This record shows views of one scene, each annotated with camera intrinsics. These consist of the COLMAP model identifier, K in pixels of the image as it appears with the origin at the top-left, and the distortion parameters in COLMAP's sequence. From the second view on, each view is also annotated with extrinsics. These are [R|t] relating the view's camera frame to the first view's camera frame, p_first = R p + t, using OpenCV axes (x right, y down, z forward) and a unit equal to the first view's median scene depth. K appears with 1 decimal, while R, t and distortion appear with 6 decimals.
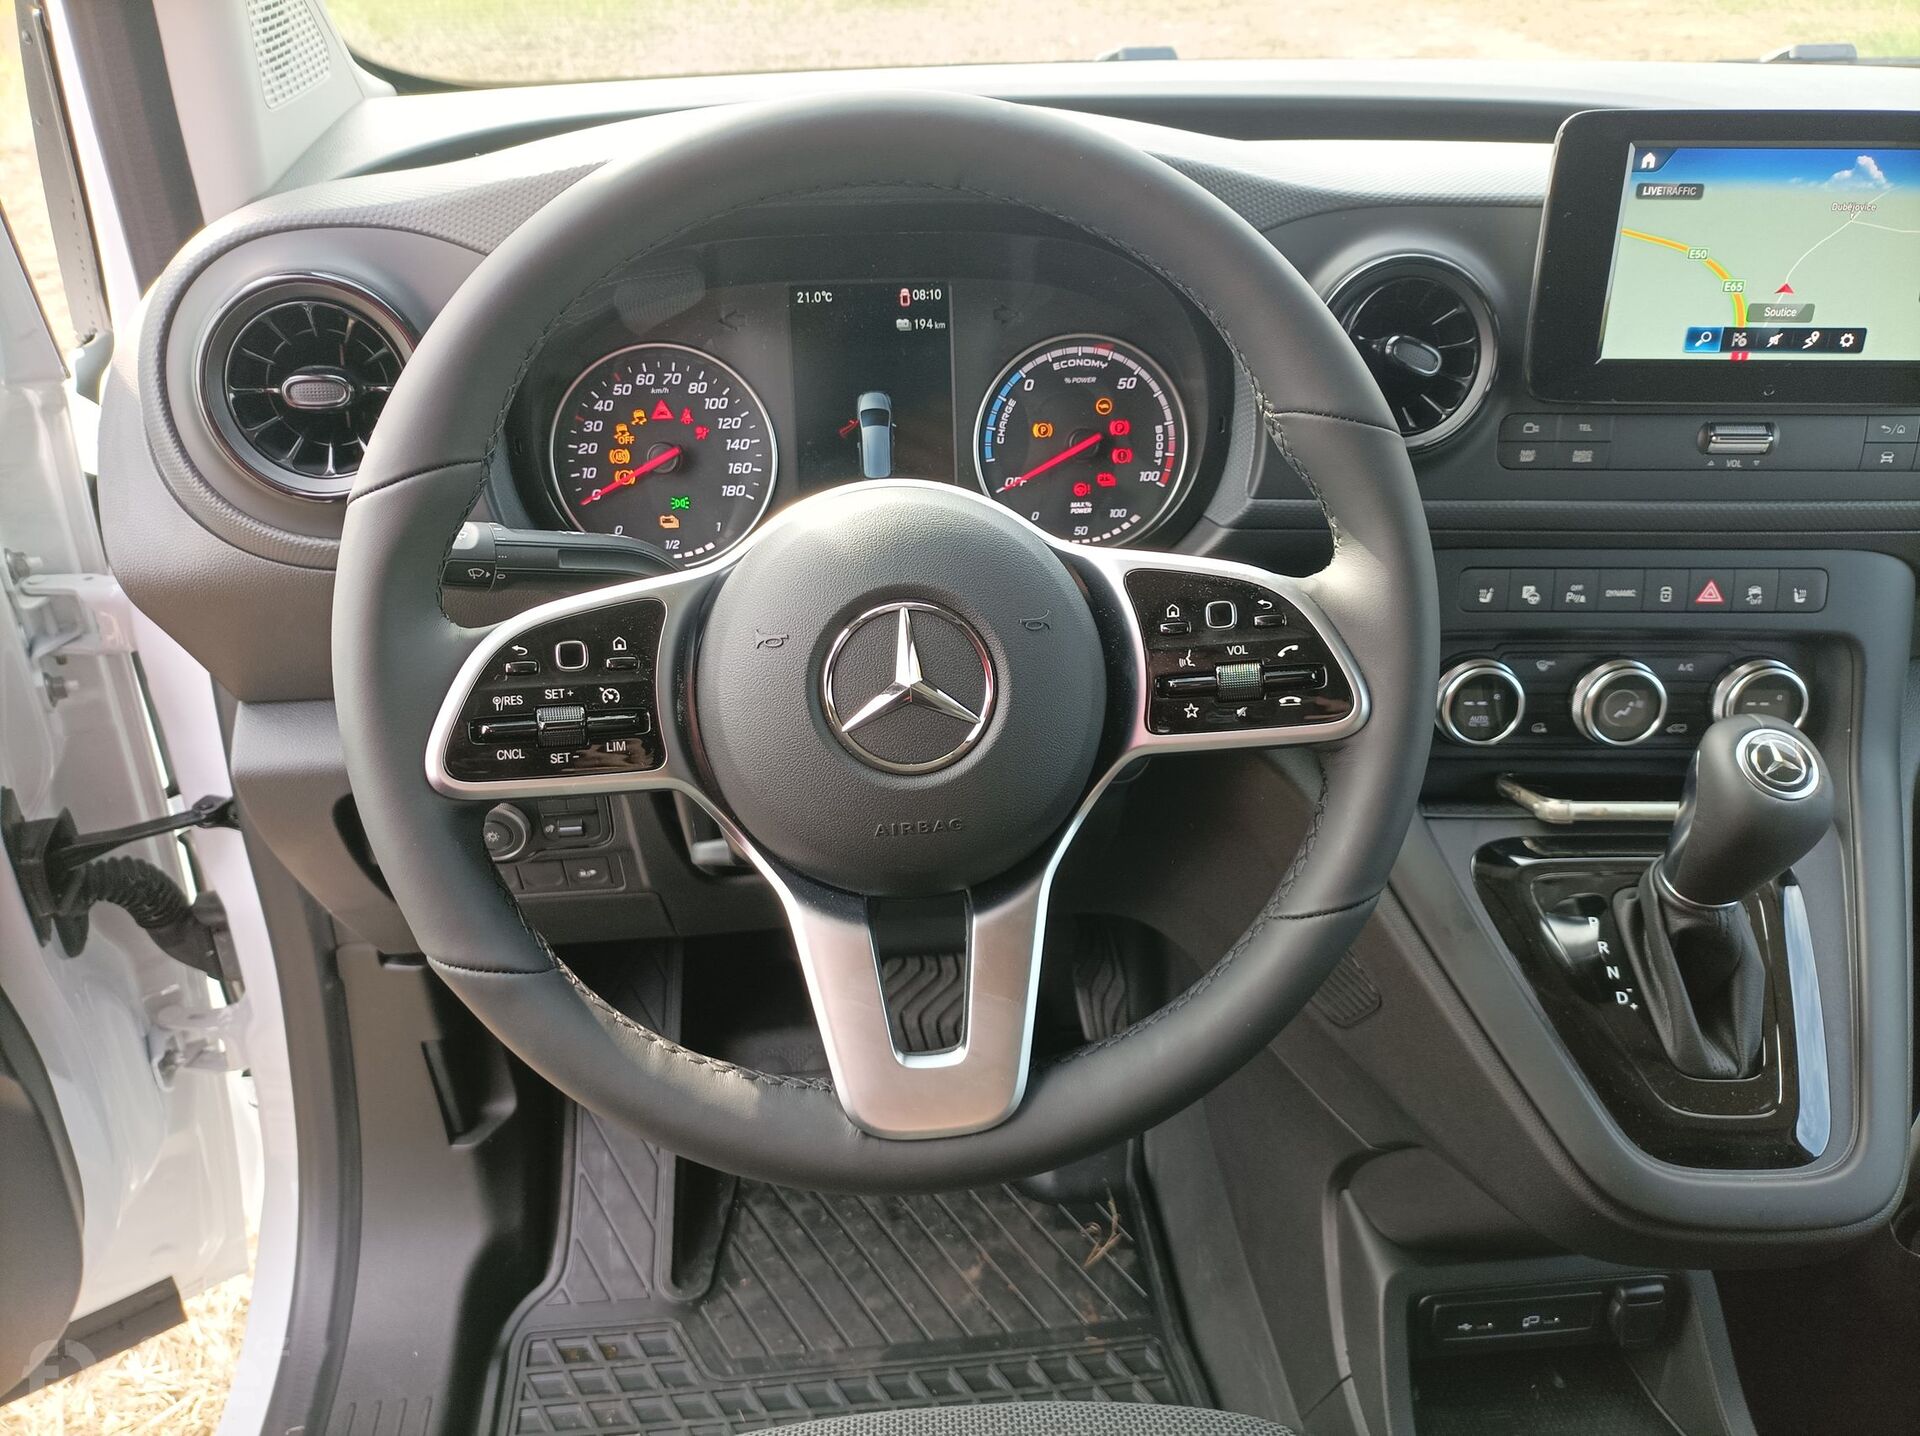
lens RADIAL K [[1477.6, 0, 959.1], [0, 1477.6, 720.7], [0, 0, 1]] dist [0.011940, -0.021370]
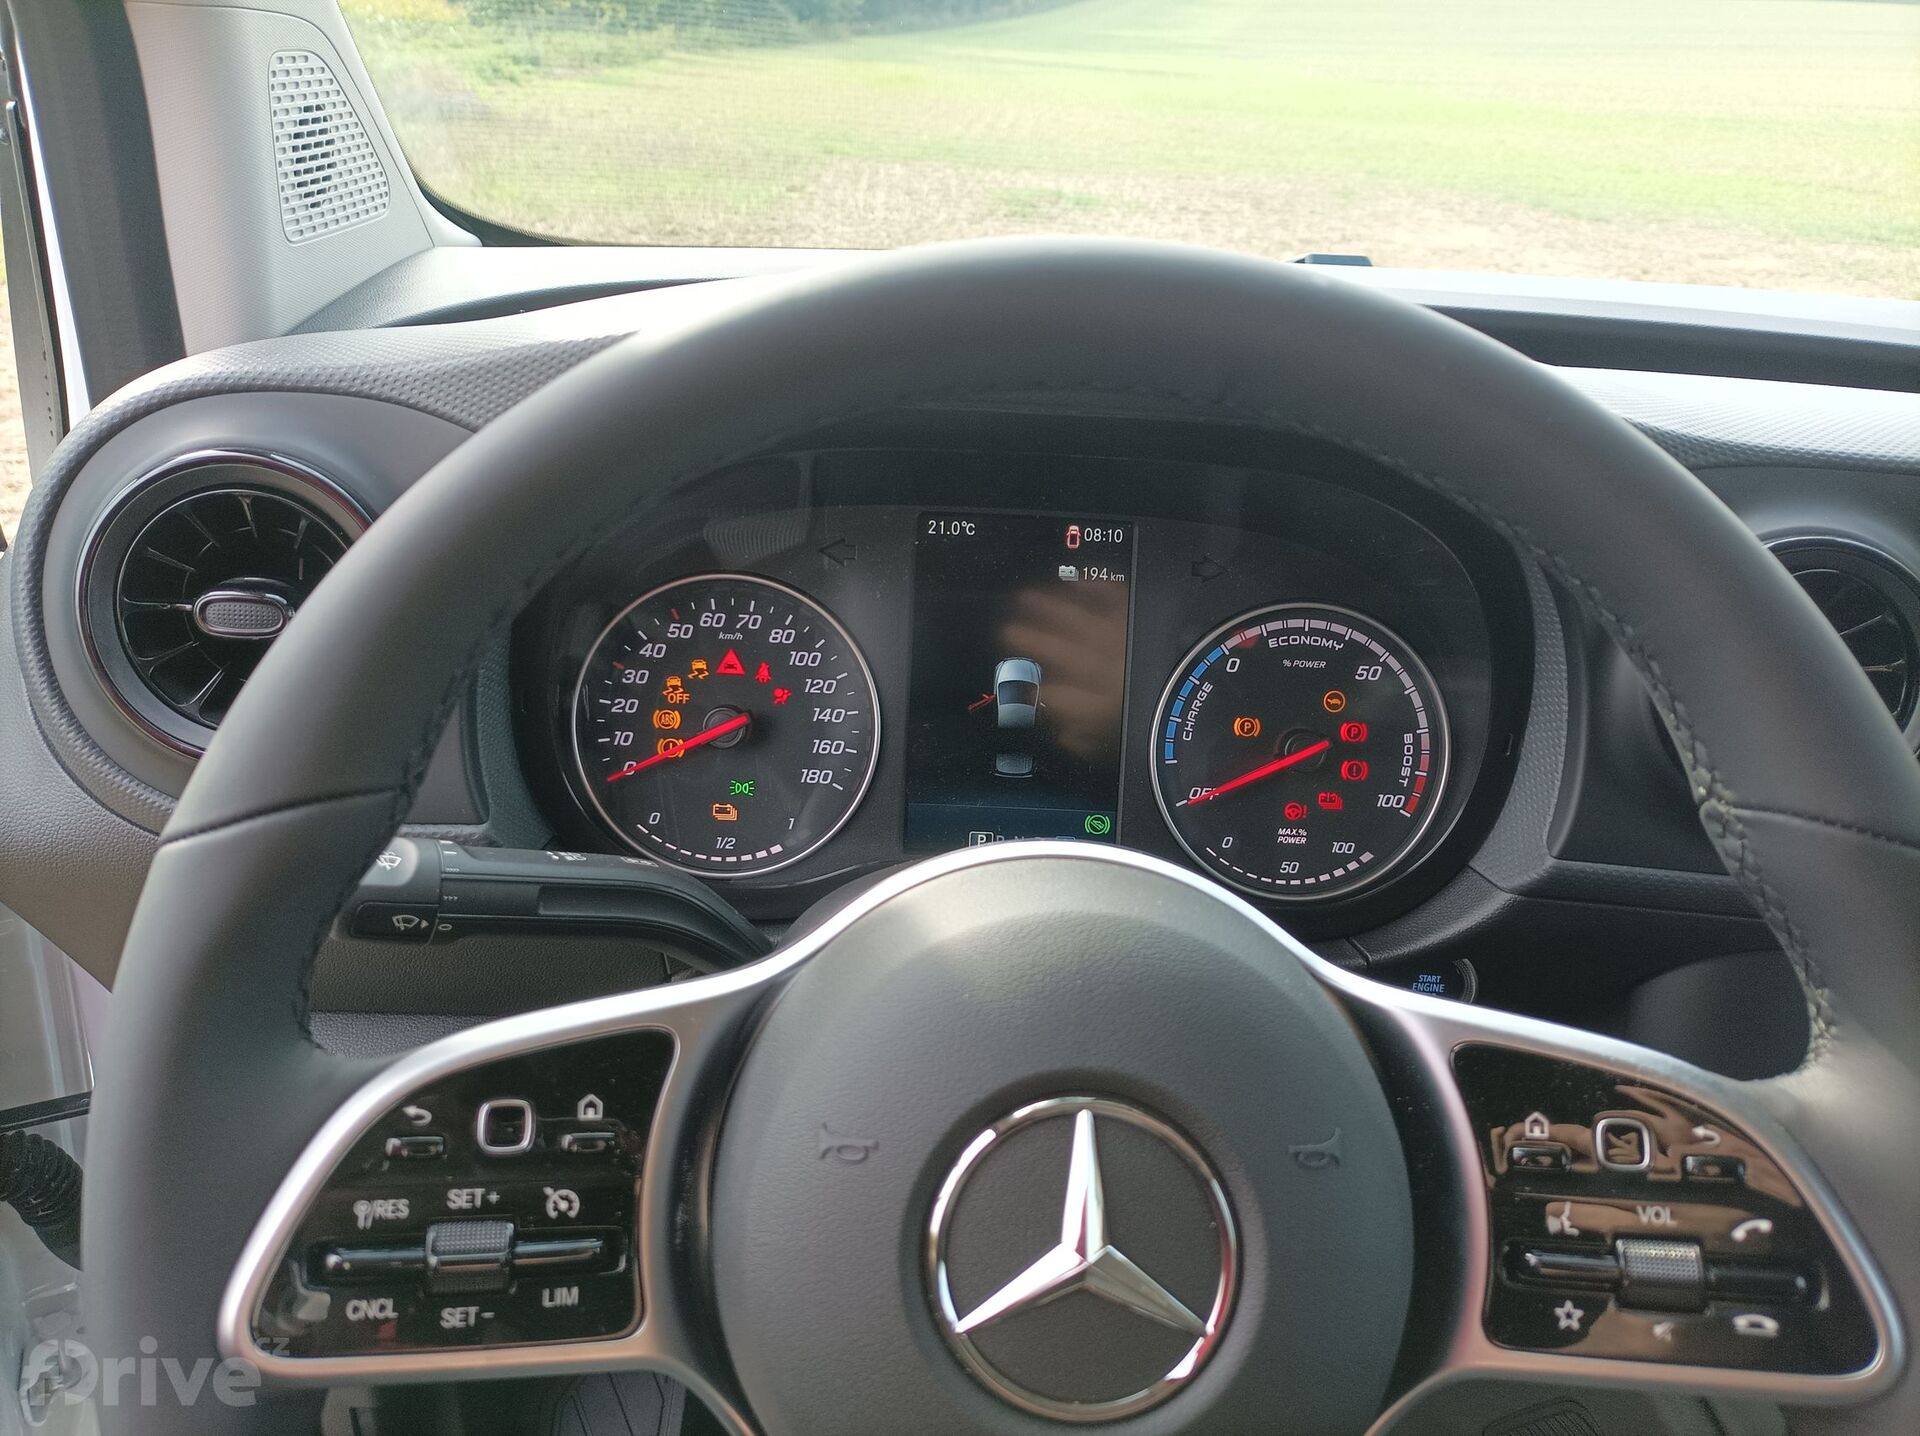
lens RADIAL K [[1477.6, 0, 962.9], [0, 1477.6, 720.6], [0, 0, 1]] dist [0.011940, -0.021370]
pose [[0.995233, 0.081313, -0.053839, -0.044539], [-0.087403, 0.988602, -0.122587, -0.101516], [0.043257, 0.126709, 0.990996, 0.282992]]
